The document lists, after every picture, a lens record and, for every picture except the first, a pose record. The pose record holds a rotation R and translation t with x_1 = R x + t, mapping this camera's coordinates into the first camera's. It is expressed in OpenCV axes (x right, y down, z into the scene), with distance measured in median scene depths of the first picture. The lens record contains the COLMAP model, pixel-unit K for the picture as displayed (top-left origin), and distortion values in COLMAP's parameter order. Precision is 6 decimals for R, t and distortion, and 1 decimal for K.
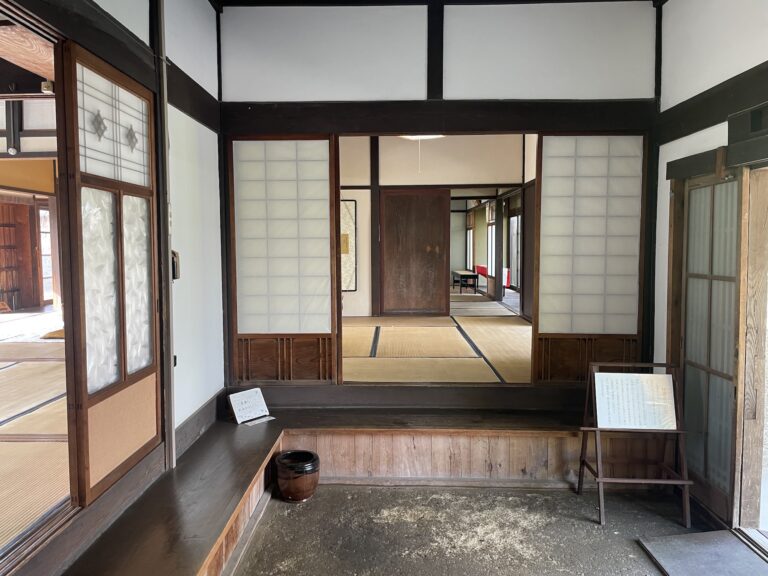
lens RADIAL K [[657.2, 0, 384.0], [0, 657.2, 288.0], [0, 0, 1]] dist [0.001486, -0.000252]
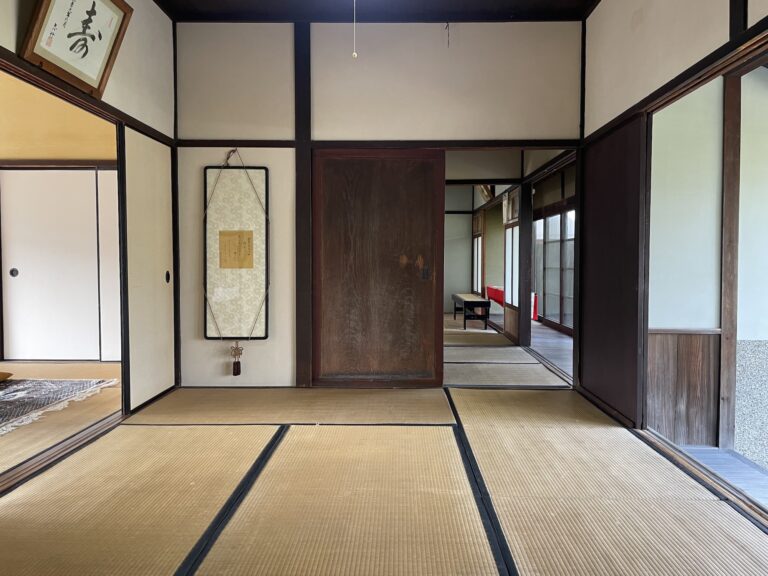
lens RADIAL K [[657.2, 0, 384.0], [0, 657.2, 288.0], [0, 0, 1]] dist [0.001486, -0.000252]
pose [[0.999932, 0.008947, -0.007513, 0.044995], [-0.009121, 0.999685, -0.023389, -0.019751], [0.007302, 0.023456, 0.999698, 0.375933]]
